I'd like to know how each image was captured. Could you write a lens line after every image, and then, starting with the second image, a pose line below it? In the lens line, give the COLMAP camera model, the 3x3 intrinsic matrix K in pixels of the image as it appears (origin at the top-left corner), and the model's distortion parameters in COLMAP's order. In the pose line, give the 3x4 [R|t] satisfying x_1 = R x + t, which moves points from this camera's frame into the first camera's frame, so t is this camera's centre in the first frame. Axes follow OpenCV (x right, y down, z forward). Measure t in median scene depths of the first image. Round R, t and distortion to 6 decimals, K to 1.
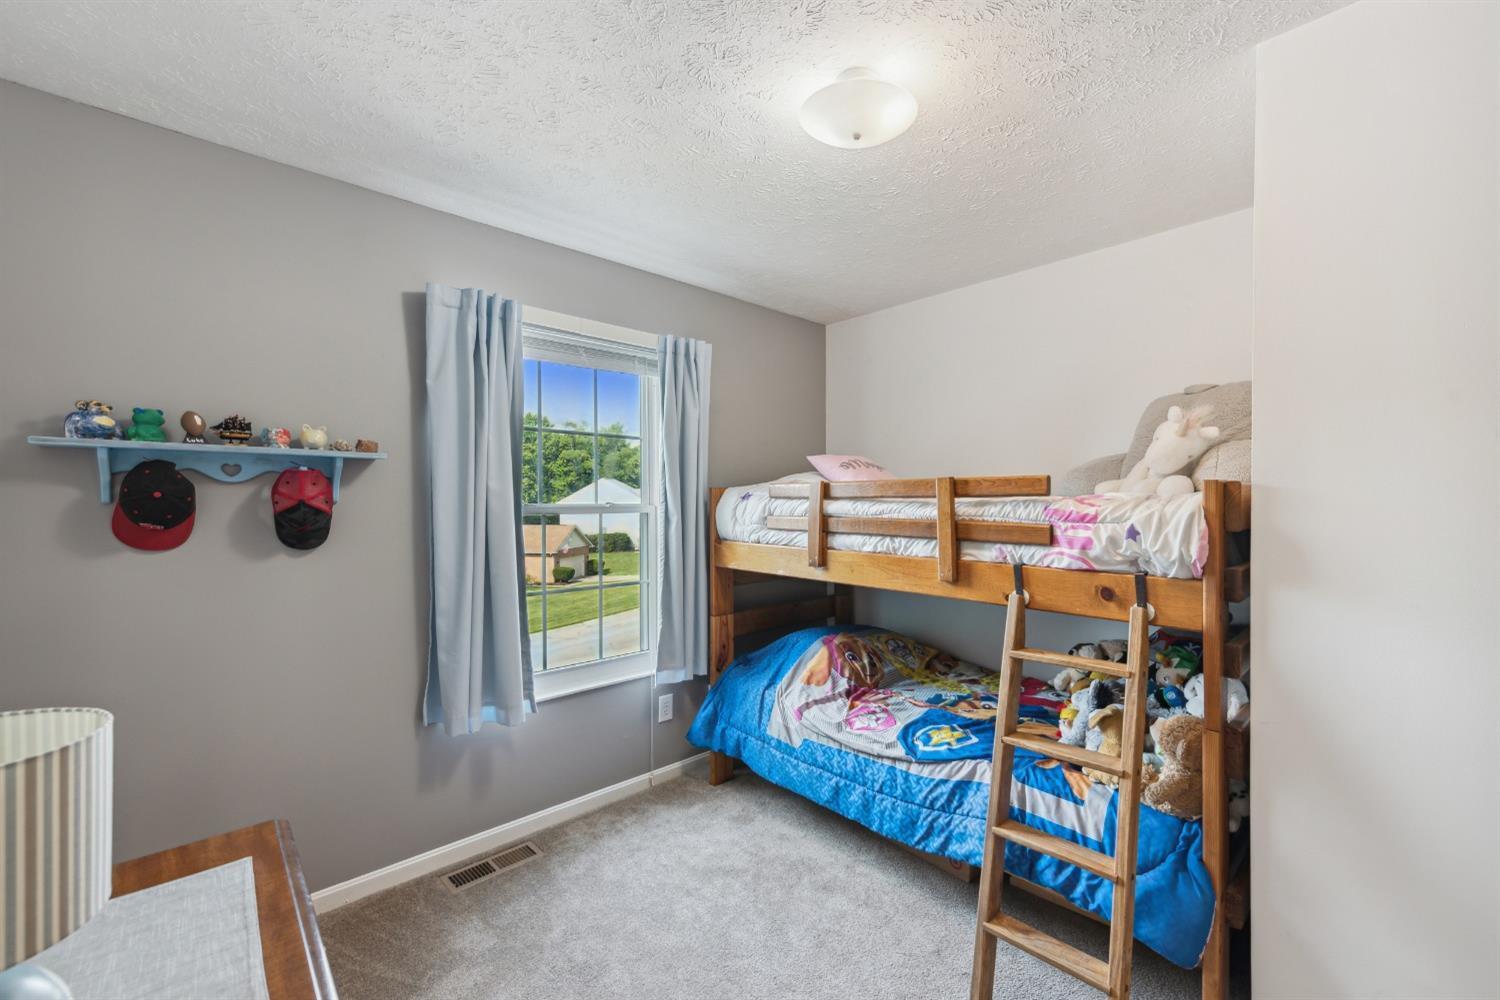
lens RADIAL K [[600.5, 0, 746.2], [0, 600.5, 501.2], [0, 0, 1]] dist [0.014731, -0.001274]
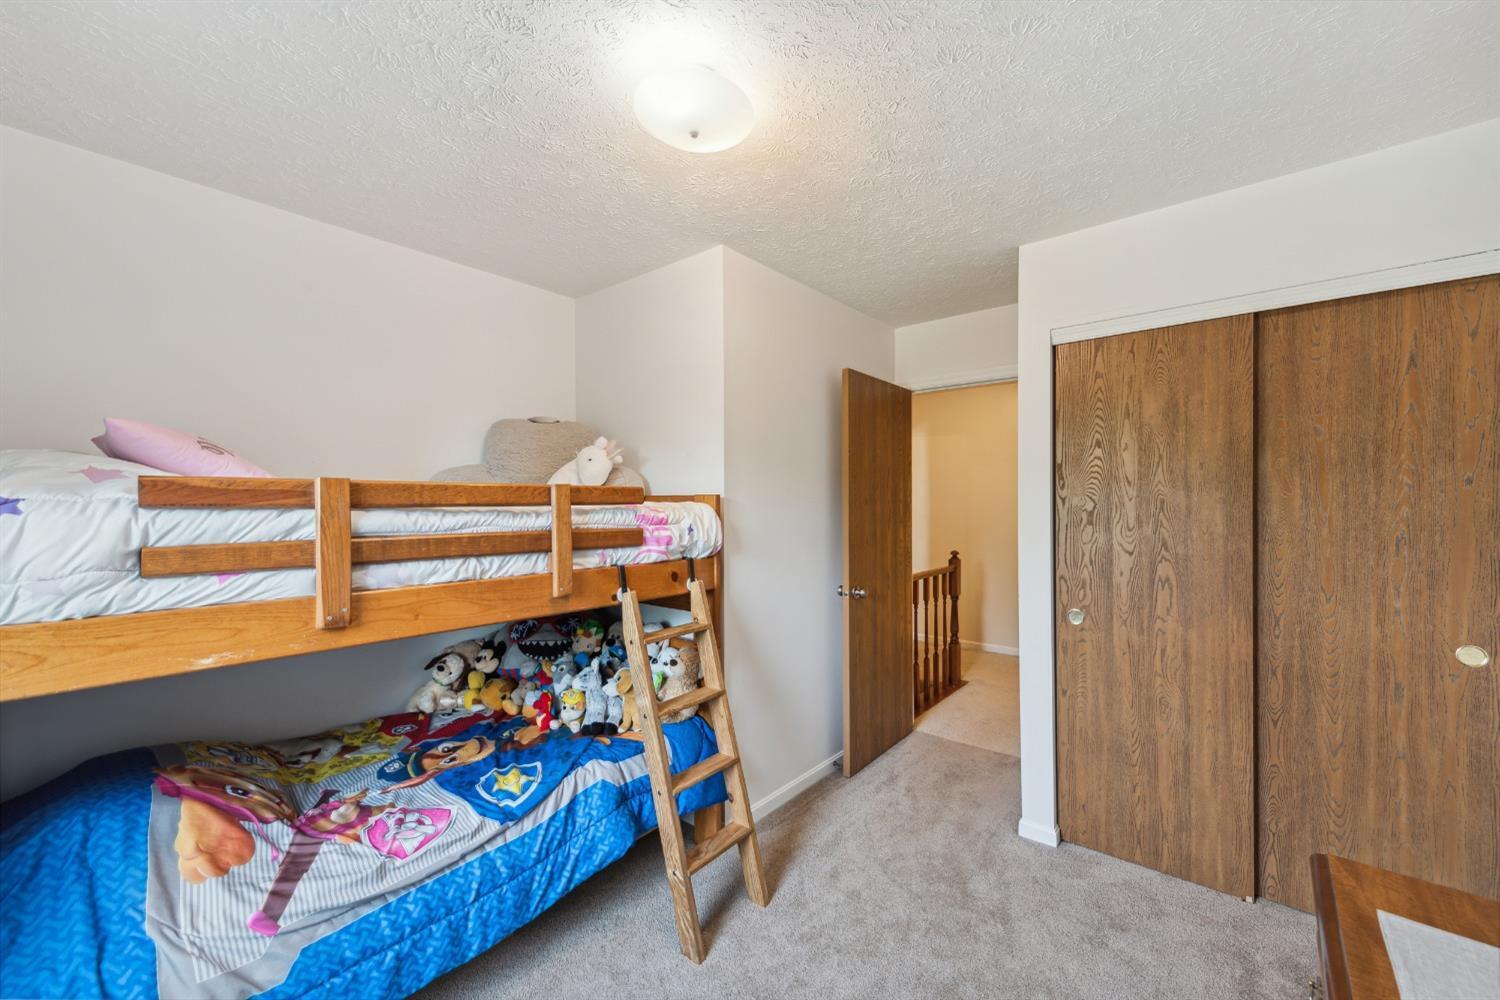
lens RADIAL K [[600.5, 0, 745.5], [0, 600.5, 504.5], [0, 0, 1]] dist [0.014731, -0.001274]
pose [[-0.120755, 0.003038, 0.992678, -0.561513], [0.012932, 0.999915, -0.001487, -0.002700], [-0.992598, 0.012658, -0.120784, 0.745850]]
